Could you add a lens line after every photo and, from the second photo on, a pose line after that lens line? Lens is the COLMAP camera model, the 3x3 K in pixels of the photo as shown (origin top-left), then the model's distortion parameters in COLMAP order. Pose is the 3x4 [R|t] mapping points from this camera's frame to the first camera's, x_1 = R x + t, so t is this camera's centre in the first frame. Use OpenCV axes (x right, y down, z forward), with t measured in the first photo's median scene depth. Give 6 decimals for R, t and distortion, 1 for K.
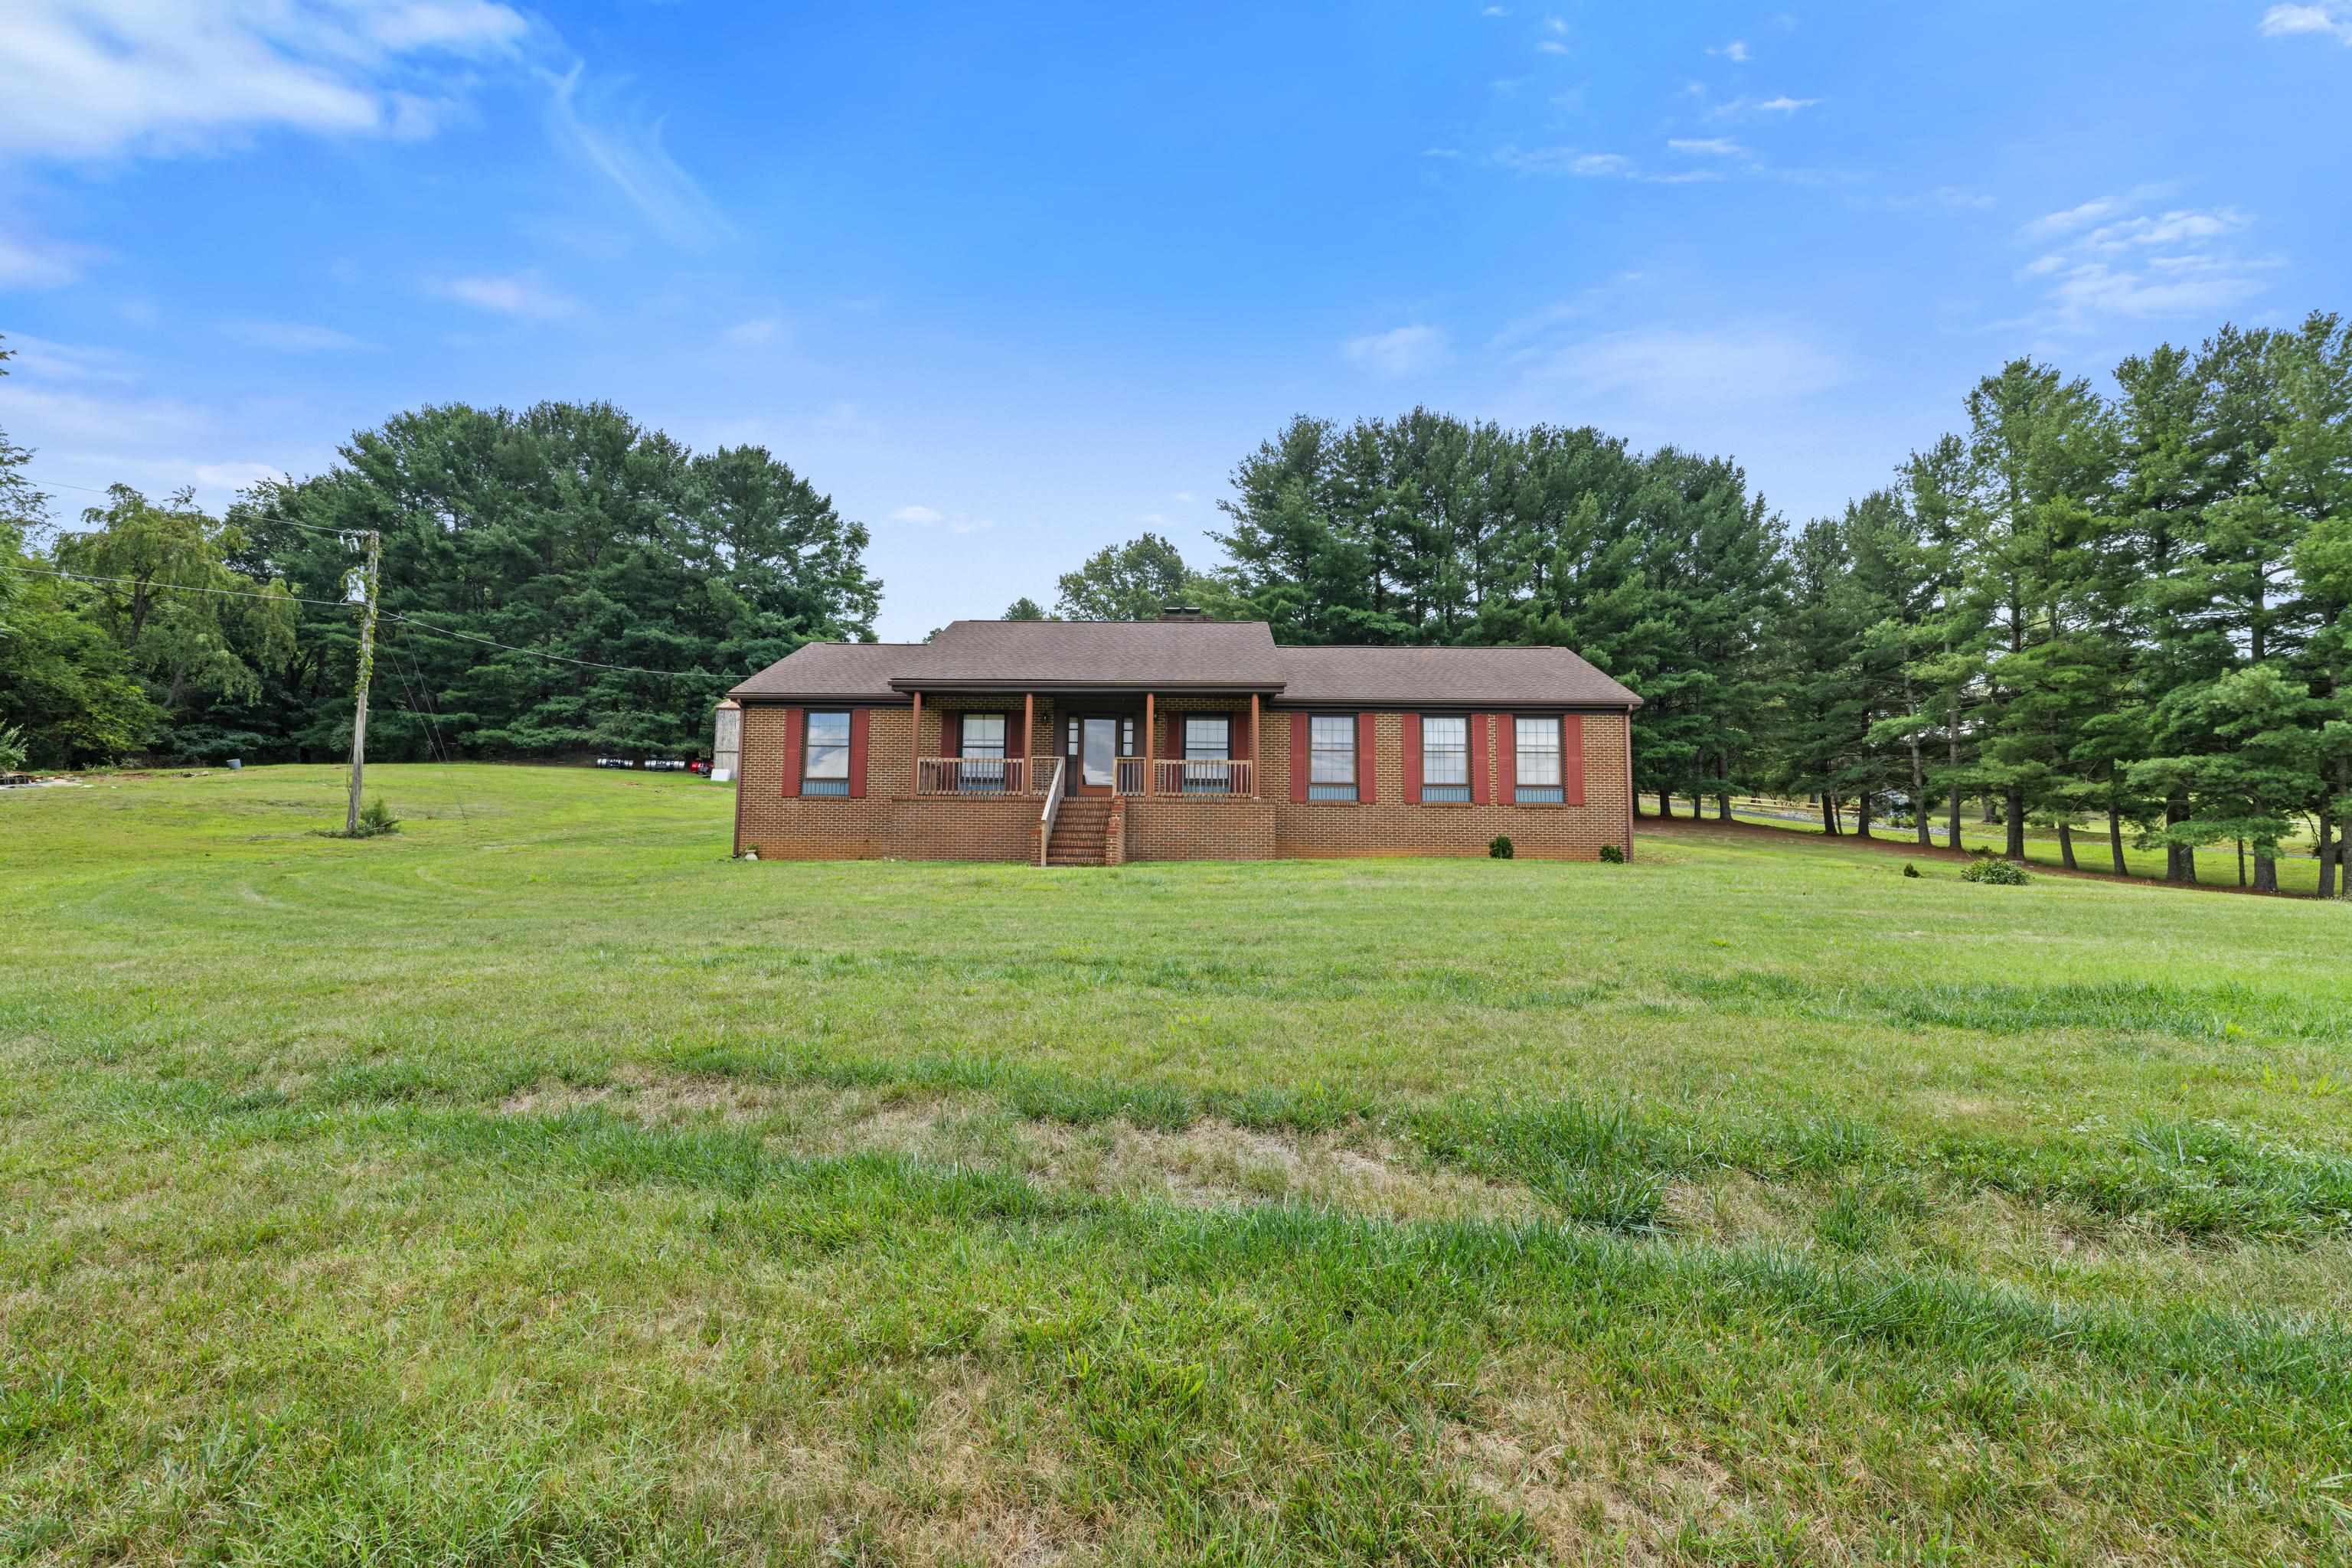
lens RADIAL K [[1009.4, 0, 1176.0], [0, 1009.4, 784.0], [0, 0, 1]] dist [0.007600, -0.000433]
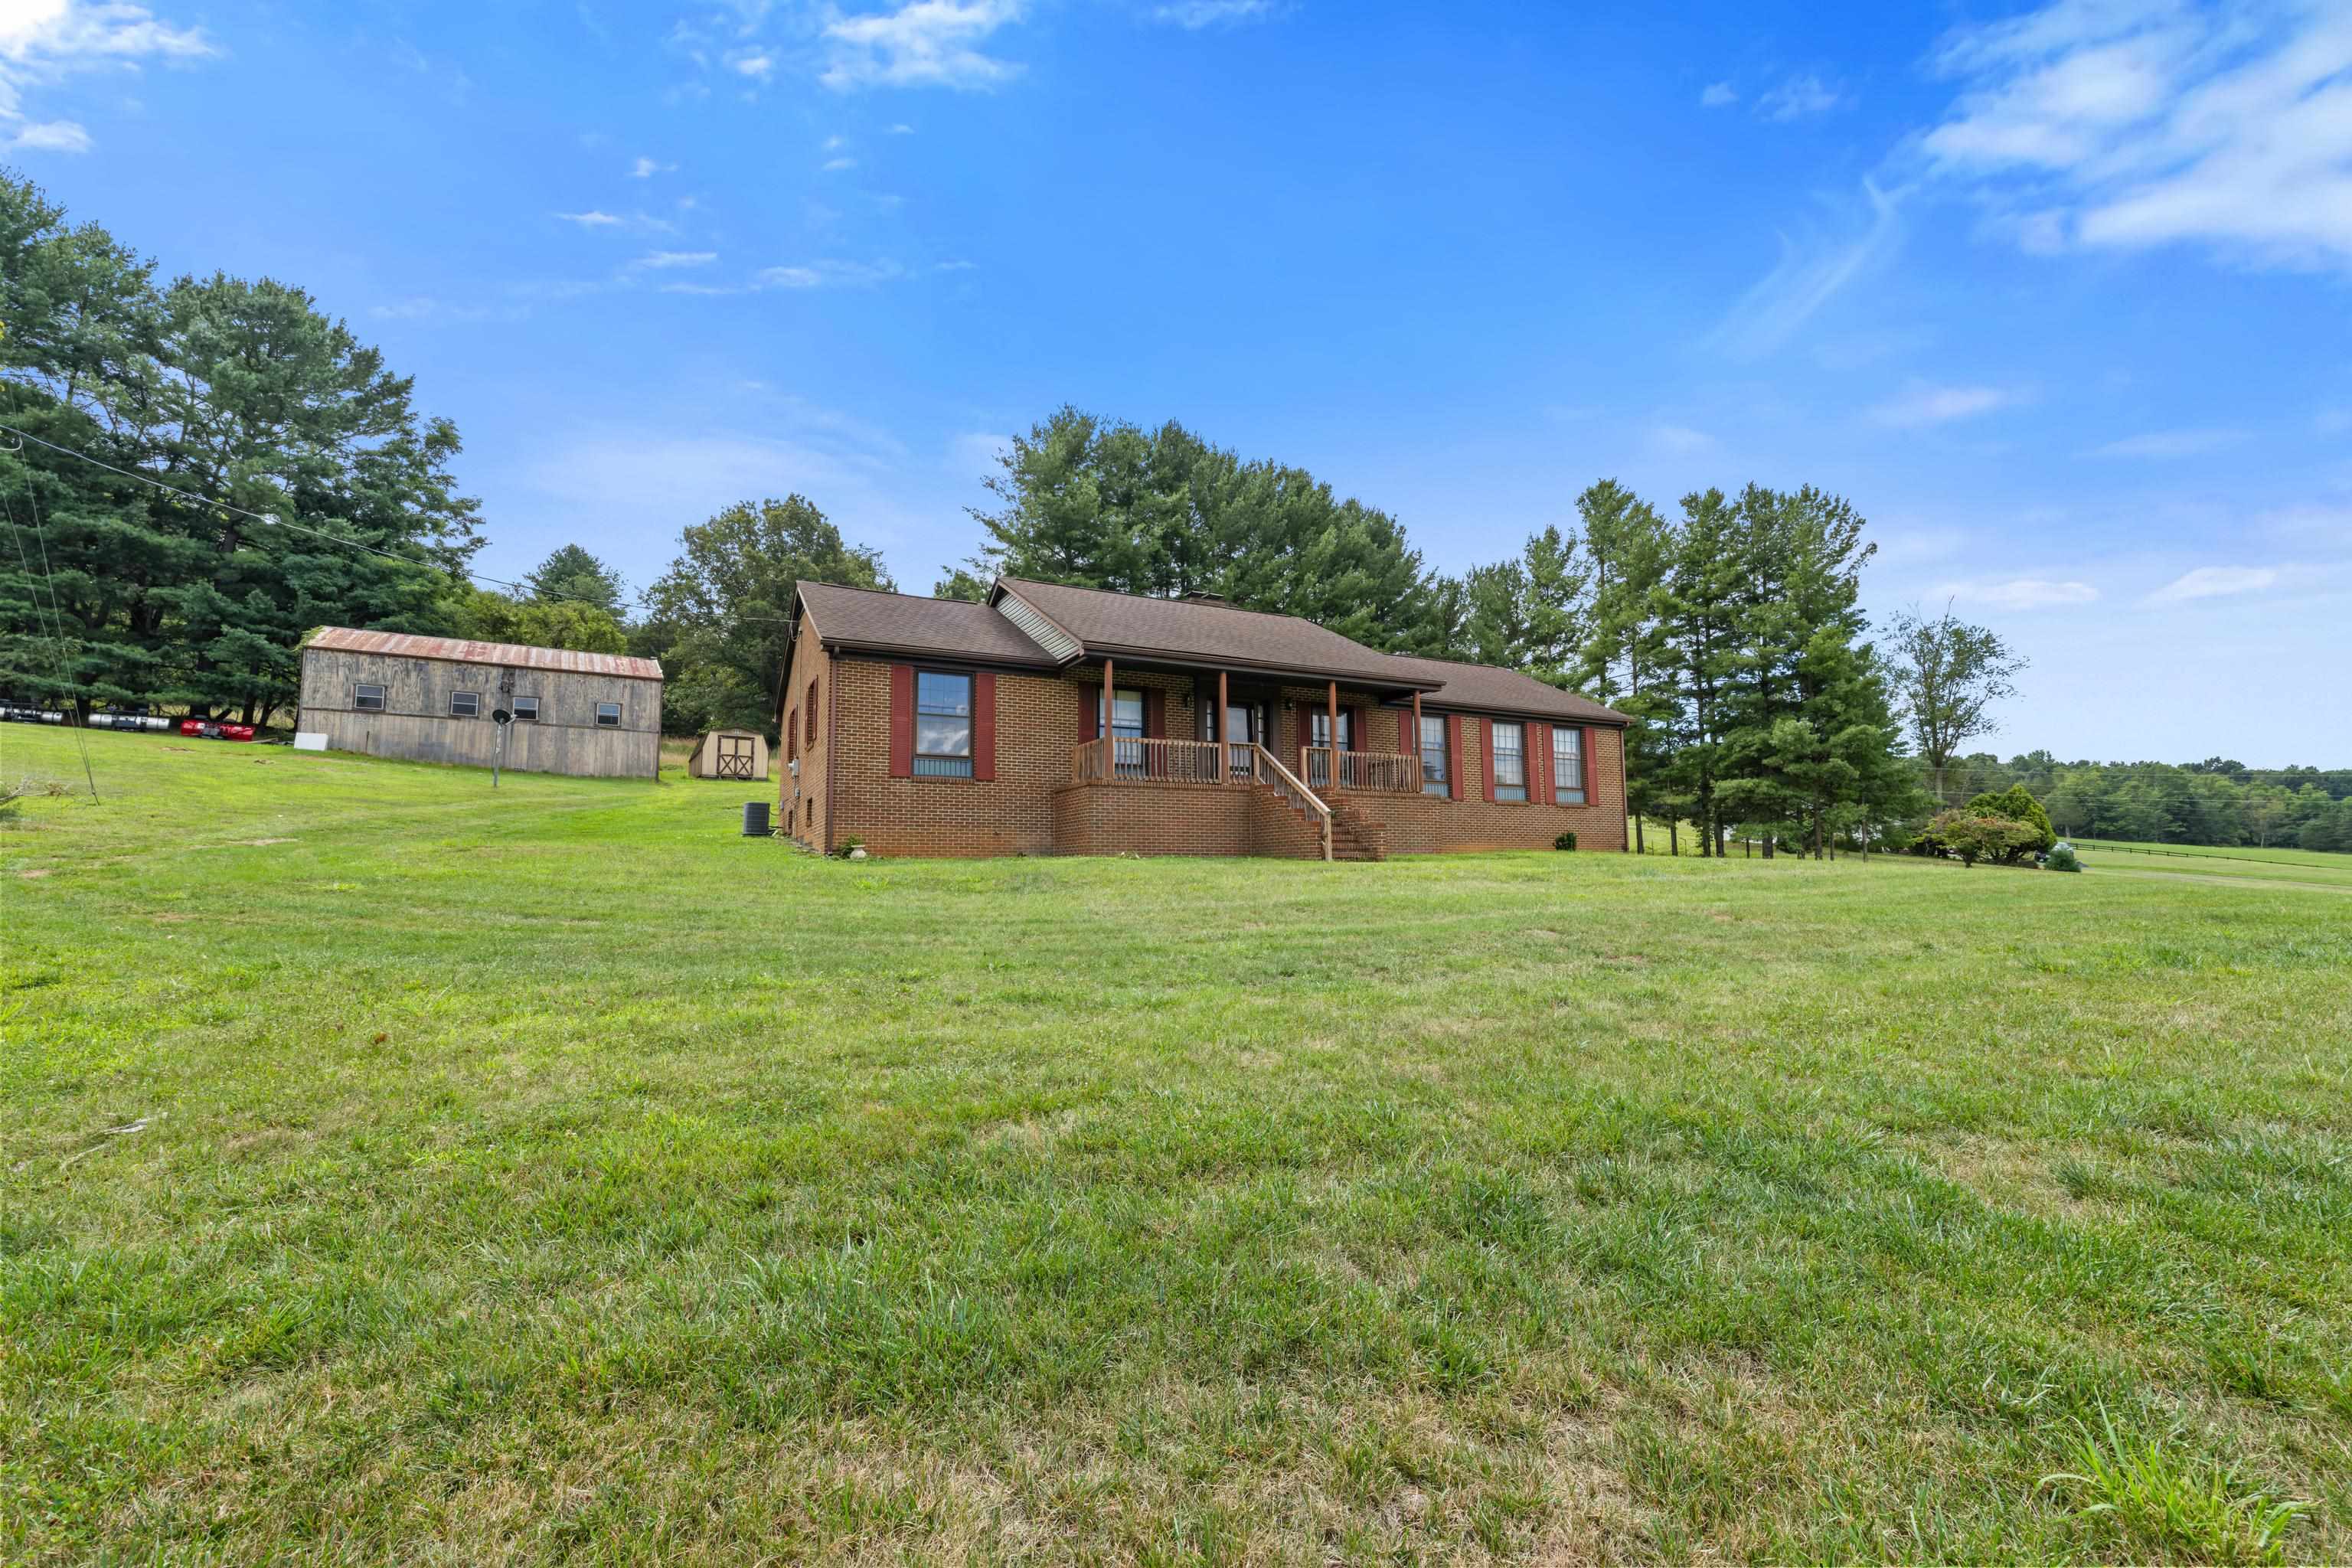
lens RADIAL K [[997.0, 0, 1176.0], [0, 997.0, 784.0], [0, 0, 1]] dist [0.004572, 0.000101]
pose [[0.879125, 0.028007, 0.475768, -1.105376], [-0.028944, 0.999567, -0.005359, 0.031350], [-0.475712, -0.009060, 0.879555, 0.422294]]
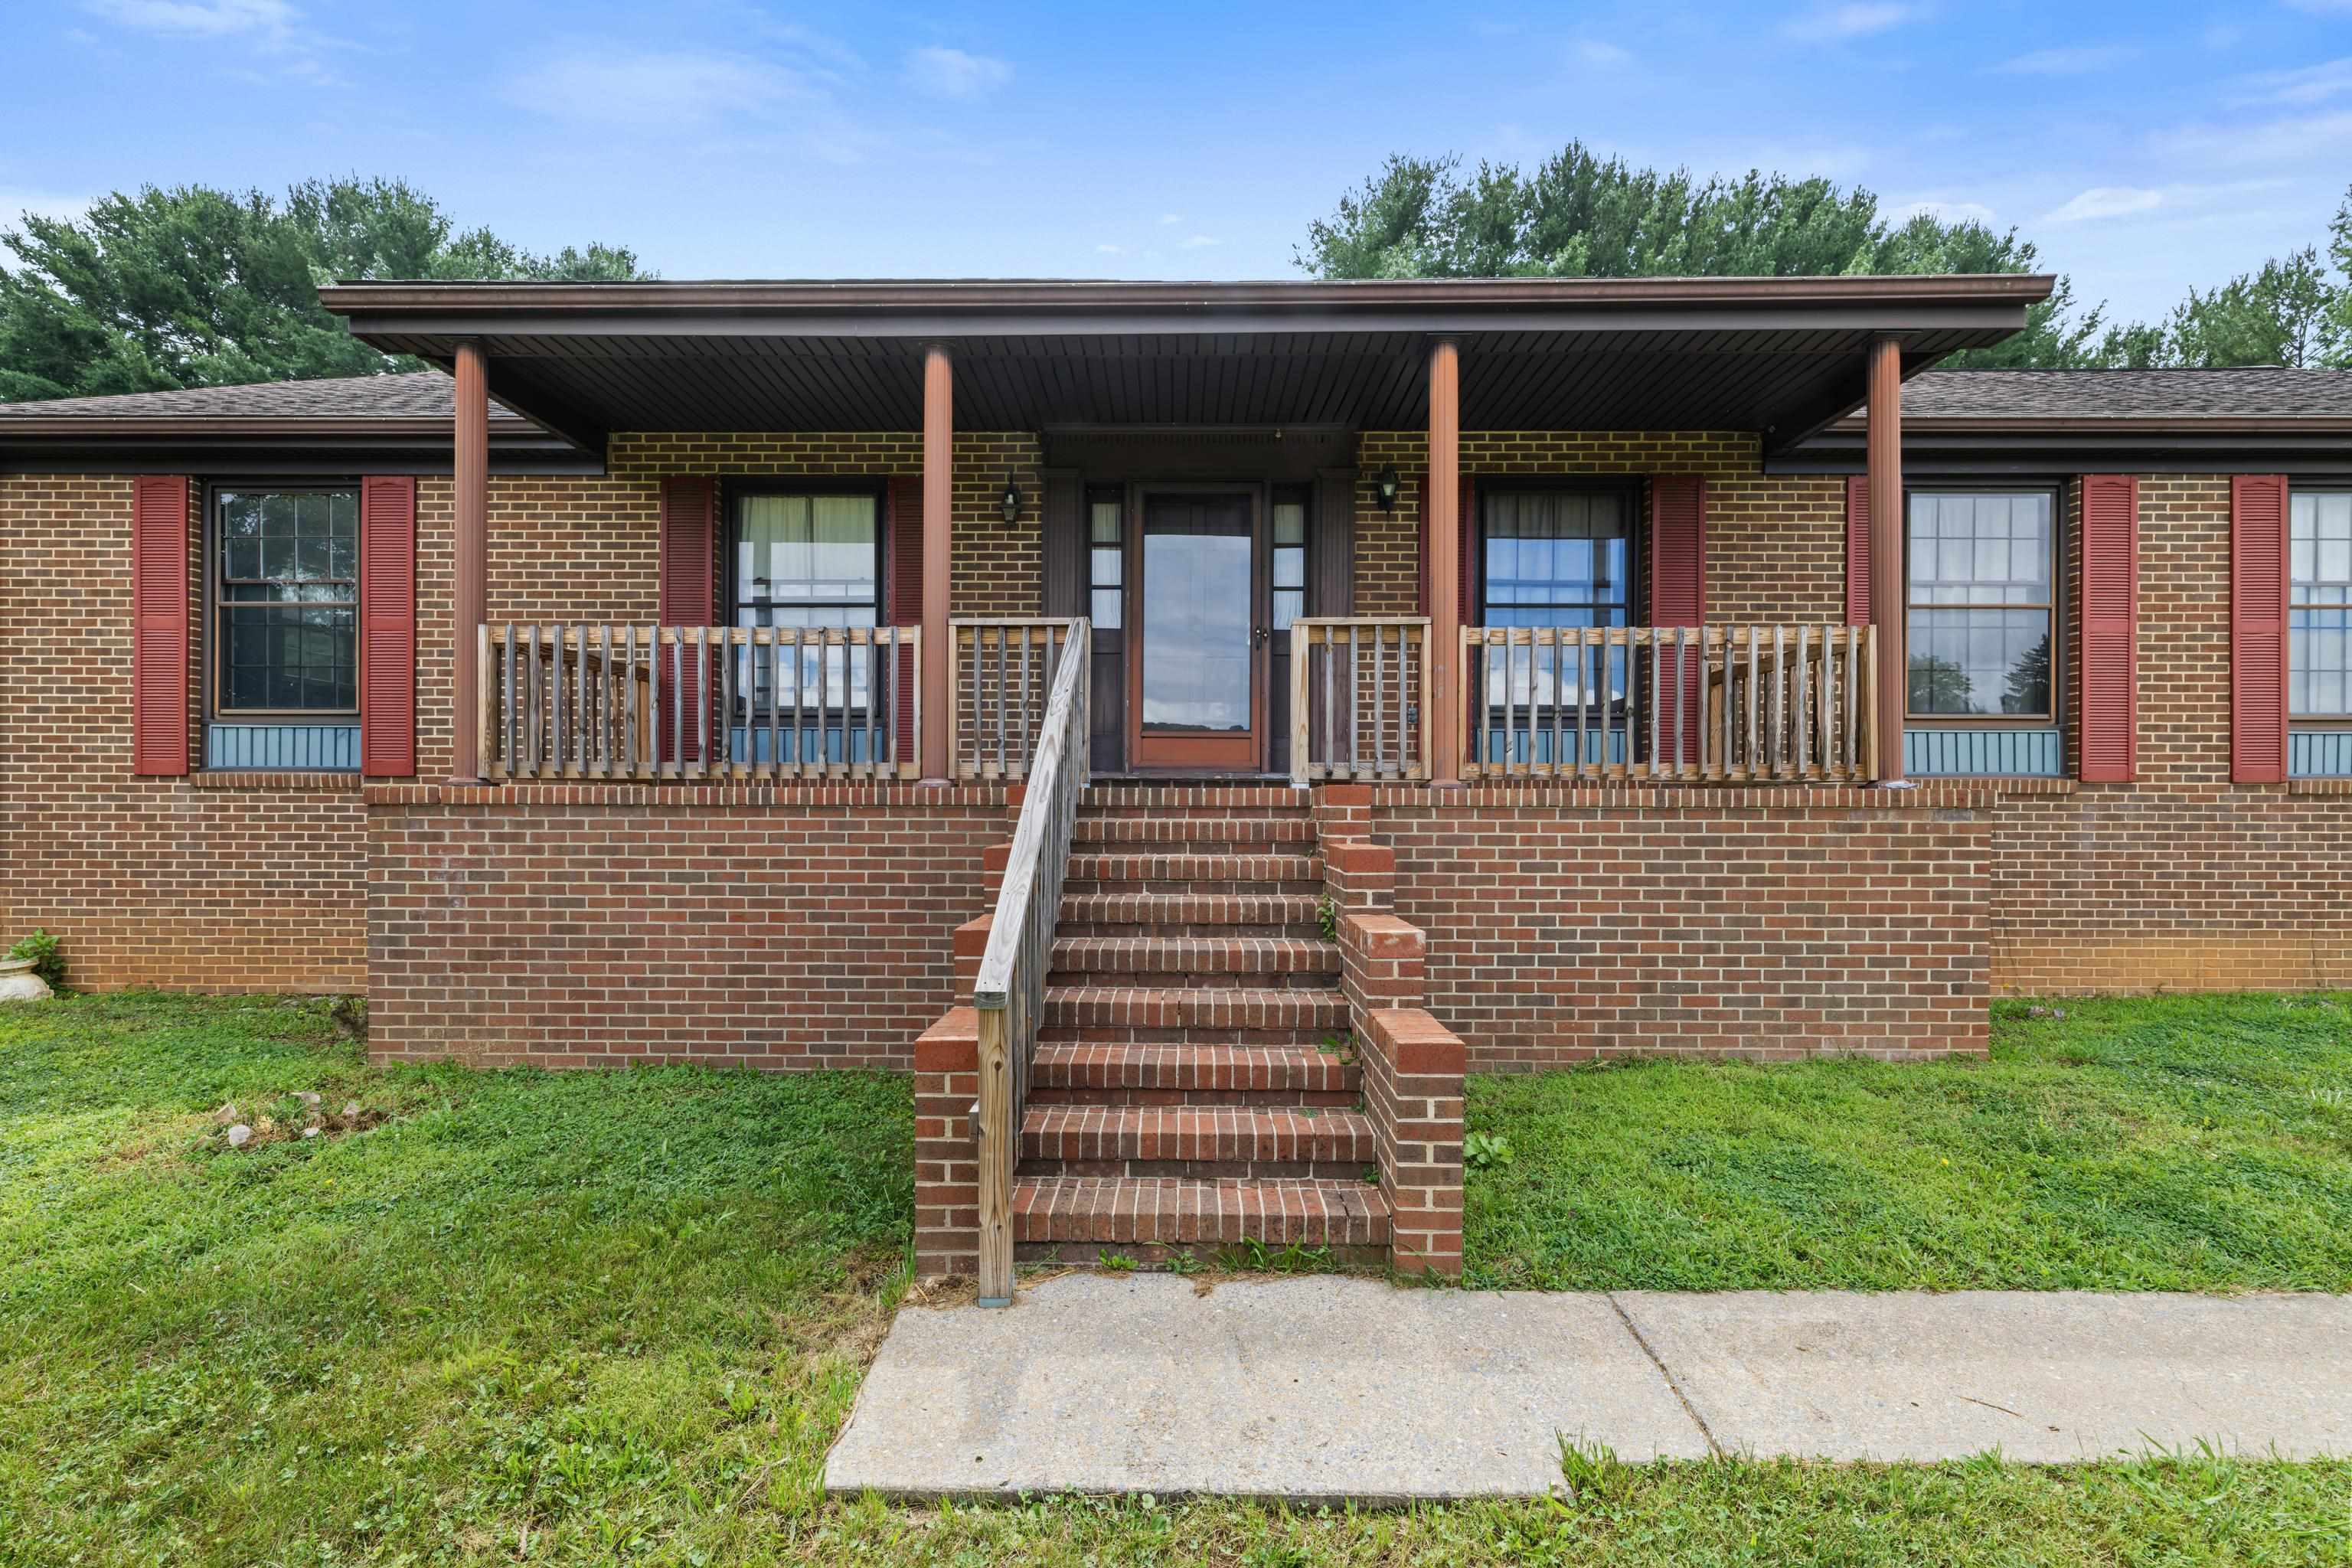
lens RADIAL K [[1005.9, 0, 1176.9], [0, 1005.9, 815.6], [0, 0, 1]] dist [0.003885, 0.000131]
pose [[0.999863, -0.009077, 0.013874, -0.168975], [0.007601, 0.994654, 0.102986, -0.008406], [-0.014734, -0.102867, 0.994586, 1.370806]]
